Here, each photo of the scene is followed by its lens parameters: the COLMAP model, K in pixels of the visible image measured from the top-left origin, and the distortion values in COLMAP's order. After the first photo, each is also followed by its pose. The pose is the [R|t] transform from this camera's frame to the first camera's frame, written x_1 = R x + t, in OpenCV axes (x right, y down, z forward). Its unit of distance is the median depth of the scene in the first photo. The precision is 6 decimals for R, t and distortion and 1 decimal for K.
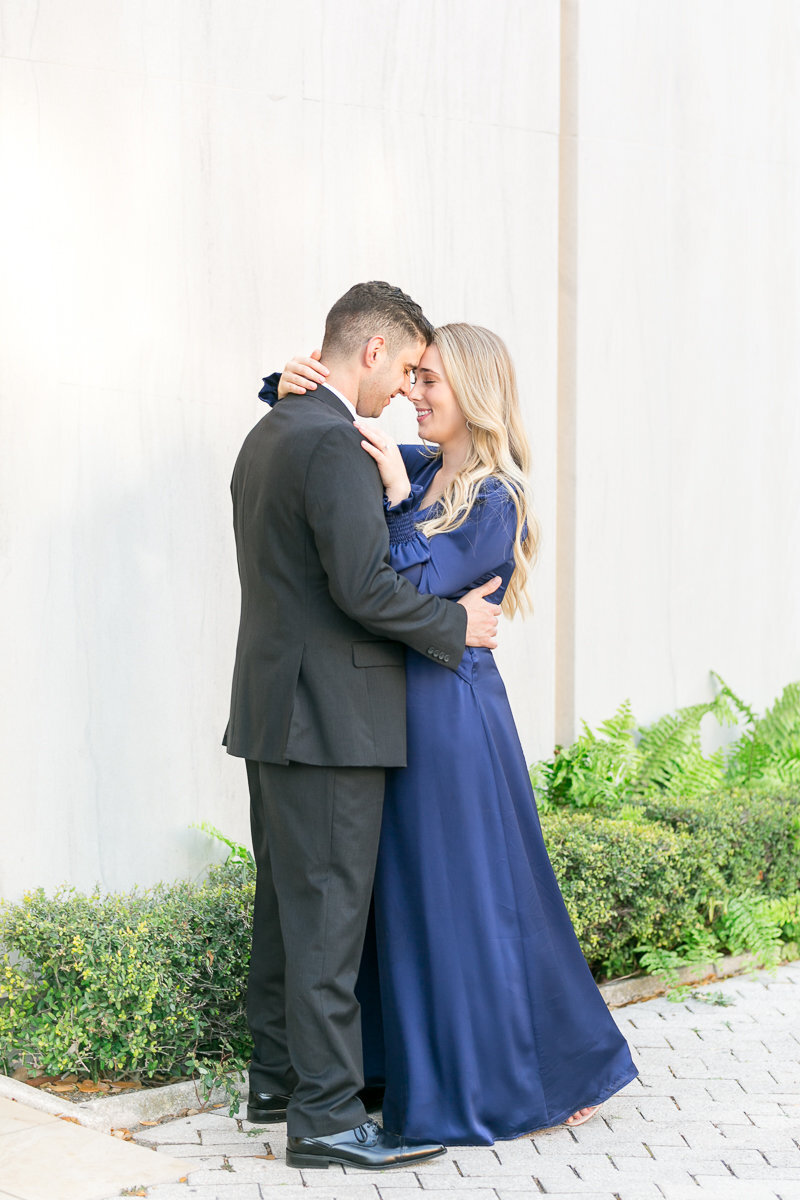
lens RADIAL K [[3228.8, 0, 404.6], [0, 3228.8, 601.4], [0, 0, 1]] dist [0.016093, 0.000000]
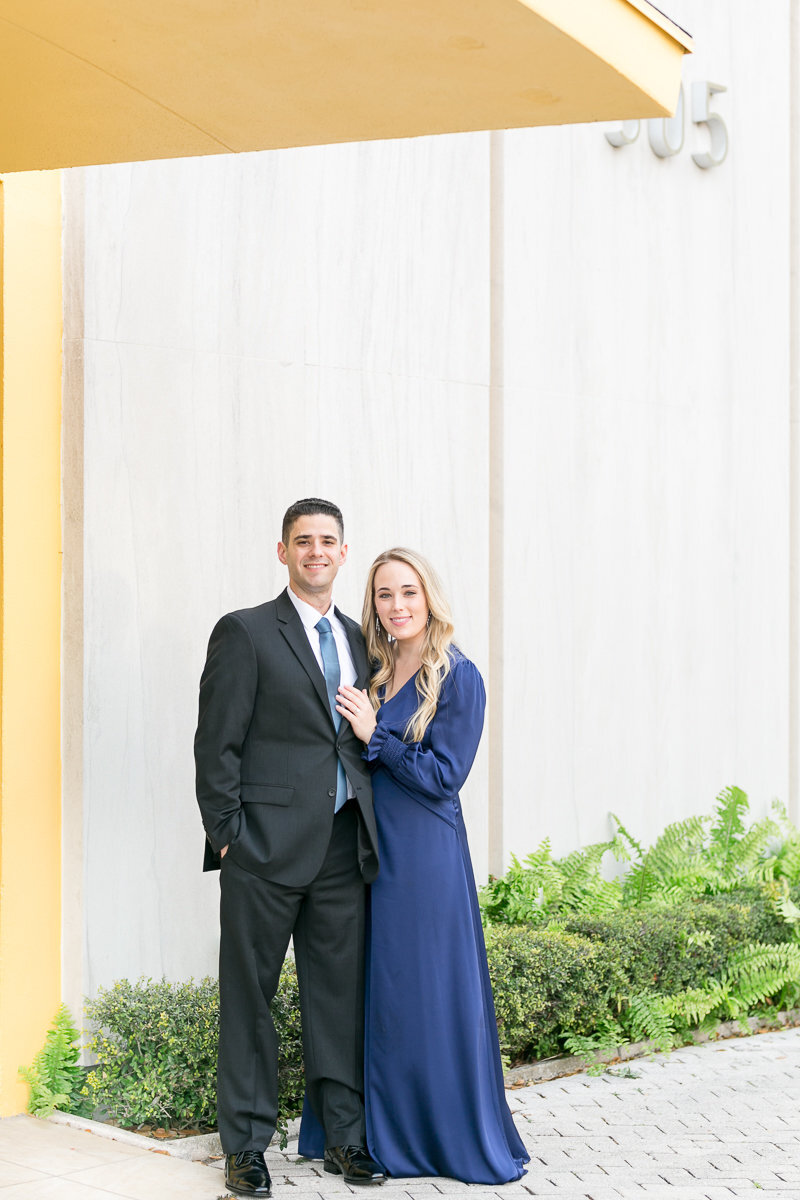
lens RADIAL K [[3228.8, 0, 396.8], [0, 3228.8, 599.9], [0, 0, 1]] dist [0.016093, 0.000000]
pose [[0.997720, -0.000991, 0.067479, -0.076414], [0.004650, 0.998526, -0.054077, 0.006461], [-0.067326, 0.054268, 0.996254, -0.254845]]
